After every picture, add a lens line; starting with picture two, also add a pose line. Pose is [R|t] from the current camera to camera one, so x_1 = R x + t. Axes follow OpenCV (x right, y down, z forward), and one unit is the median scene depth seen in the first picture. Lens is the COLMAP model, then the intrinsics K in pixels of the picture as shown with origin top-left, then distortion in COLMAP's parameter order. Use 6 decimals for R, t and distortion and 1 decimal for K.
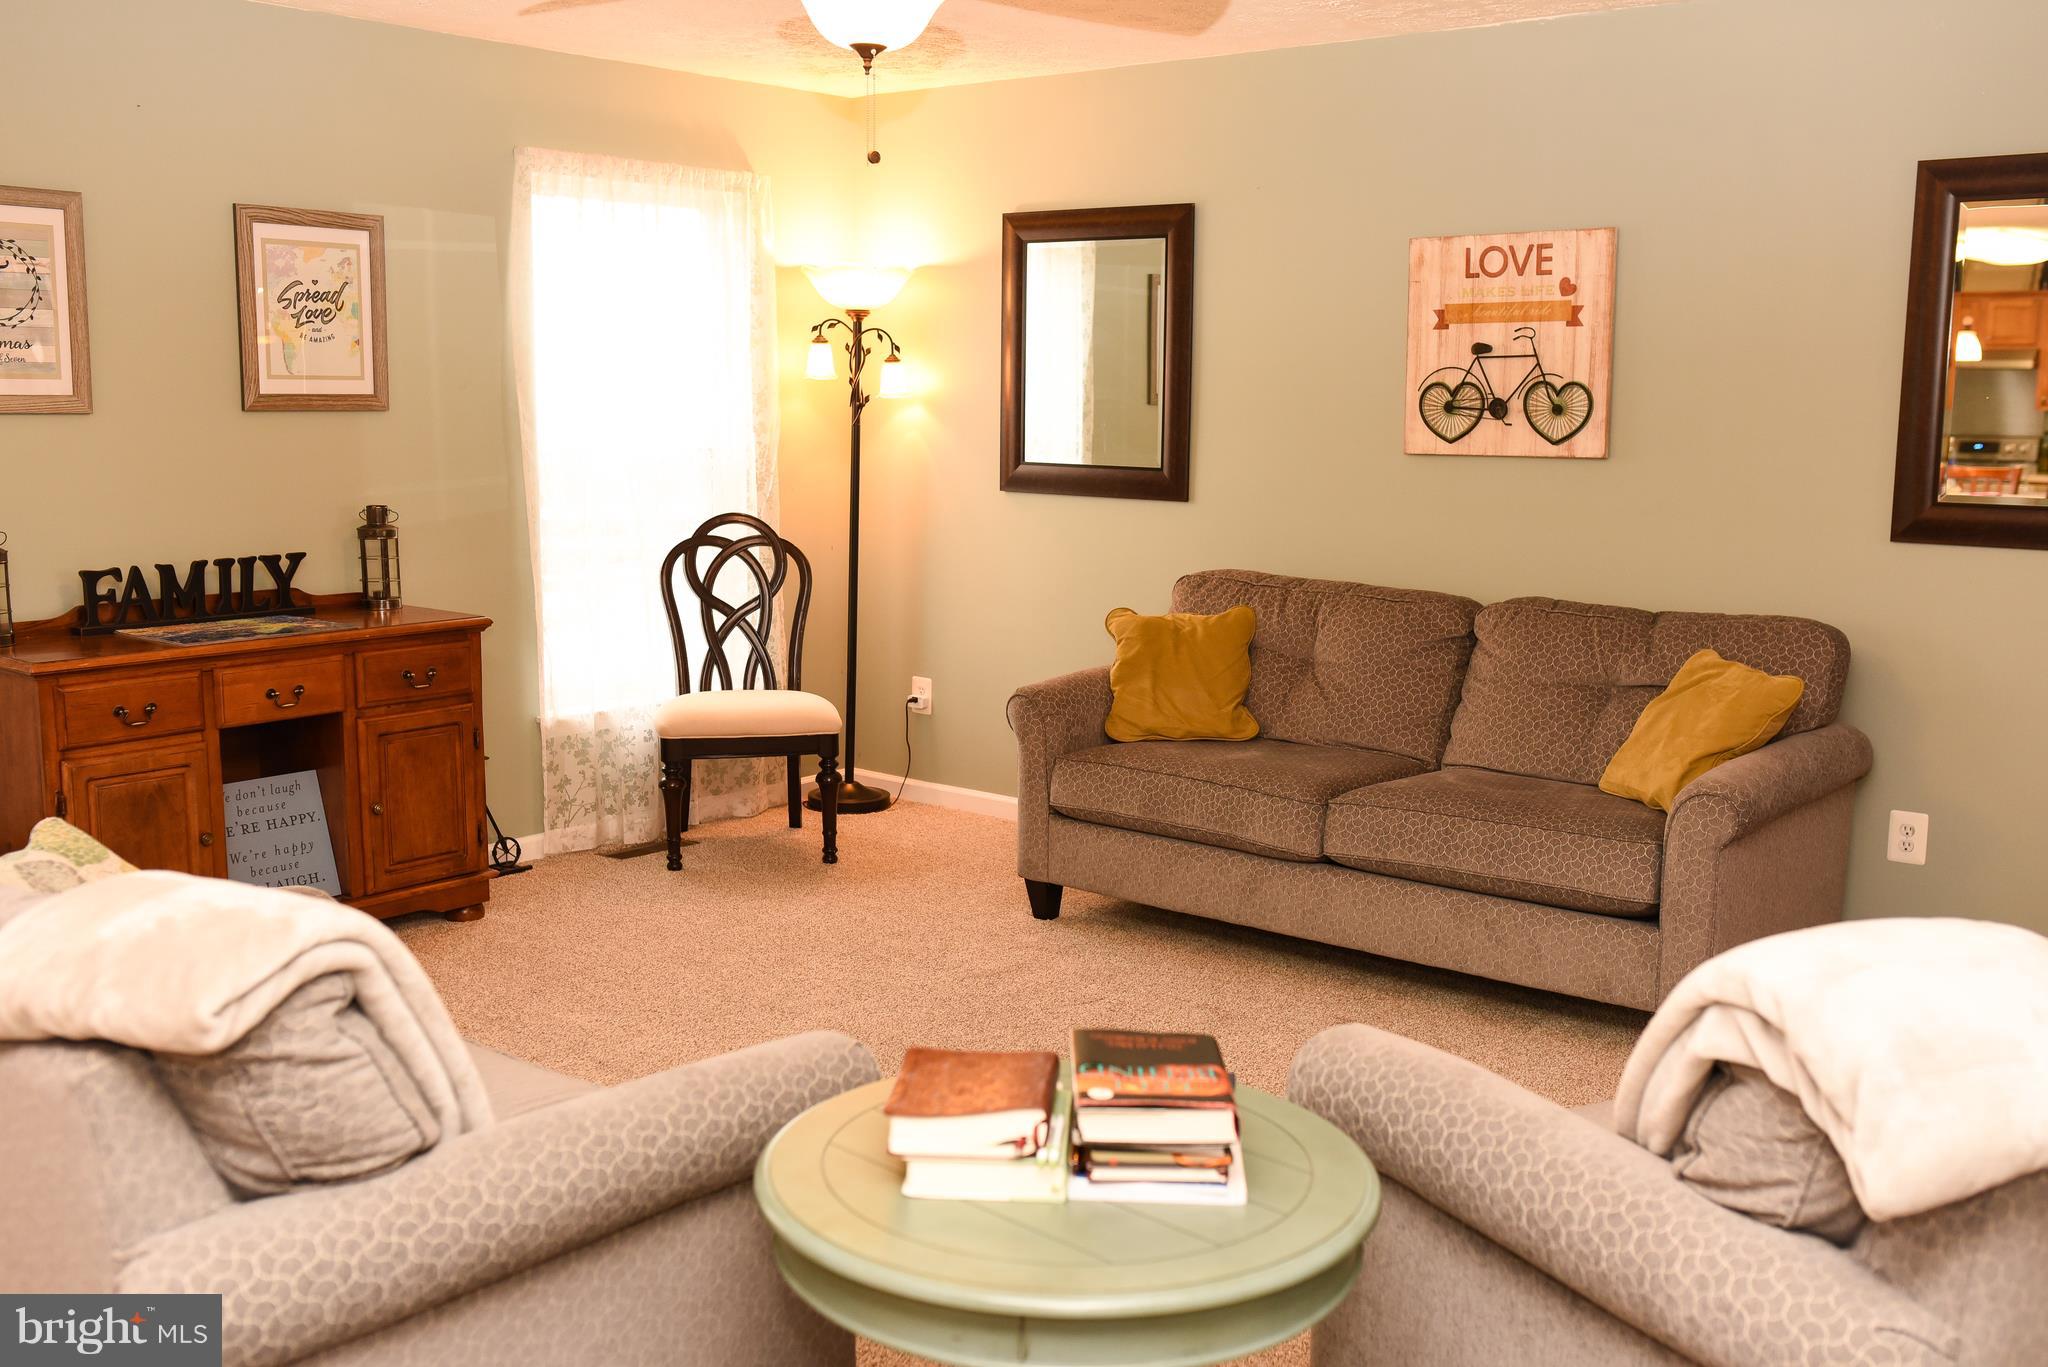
lens RADIAL K [[1948.6, 0, 1024.0], [0, 1948.6, 683.5], [0, 0, 1]] dist [-0.065930, 0.085523]
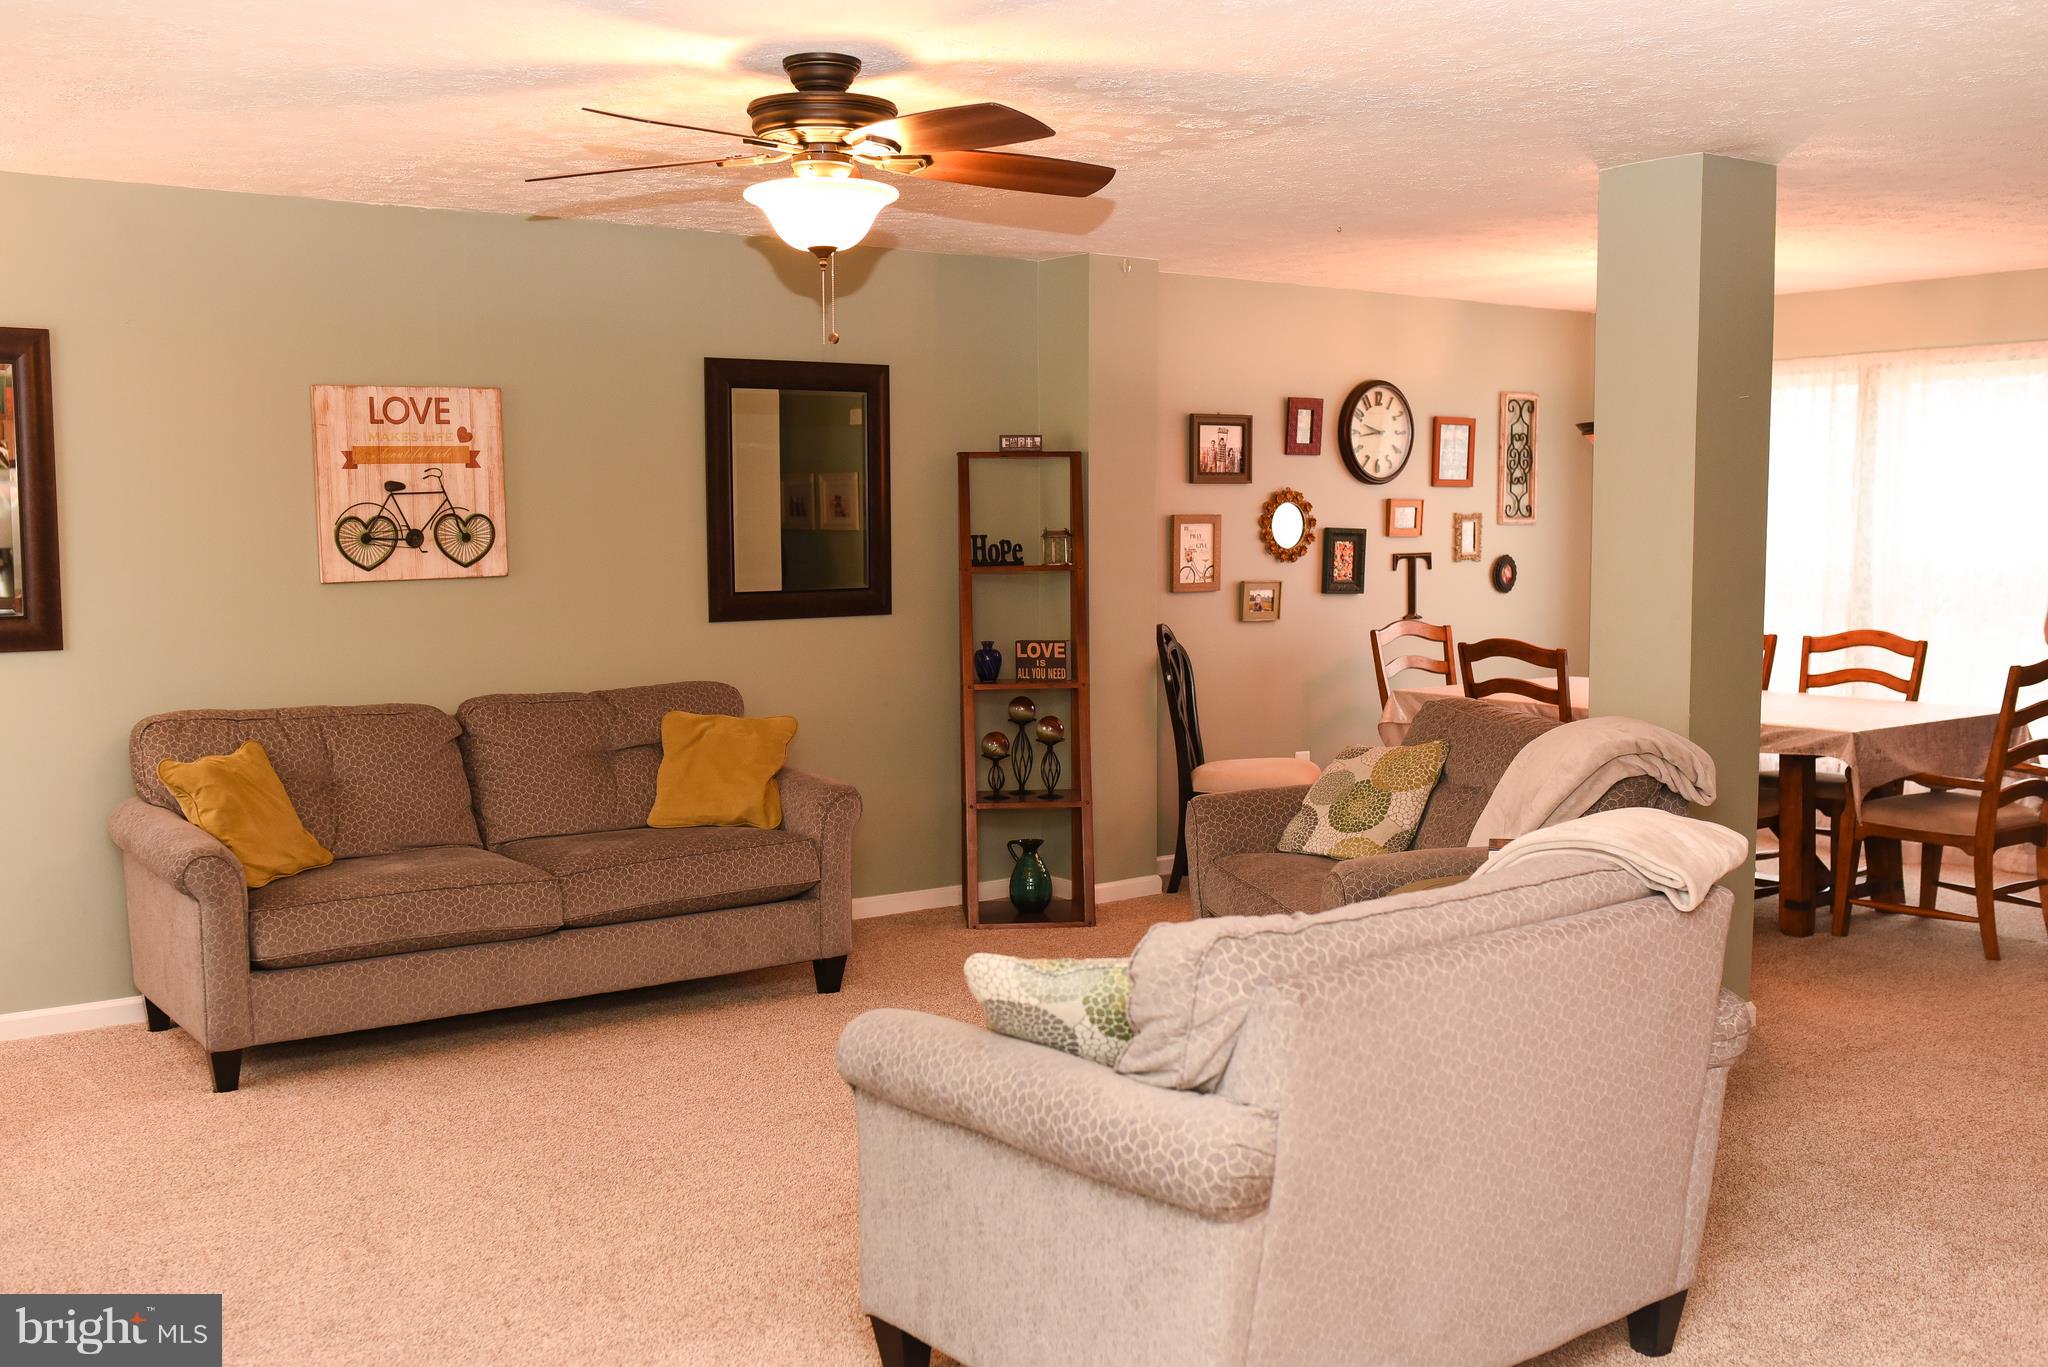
lens RADIAL K [[1948.6, 0, 1024.0], [0, 1948.6, 683.5], [0, 0, 1]] dist [-0.065930, 0.085523]
pose [[0.252347, -0.093606, 0.963099, -0.782320], [0.156572, 0.986144, 0.054822, -0.064465], [-0.954885, 0.136960, 0.263507, 0.372244]]
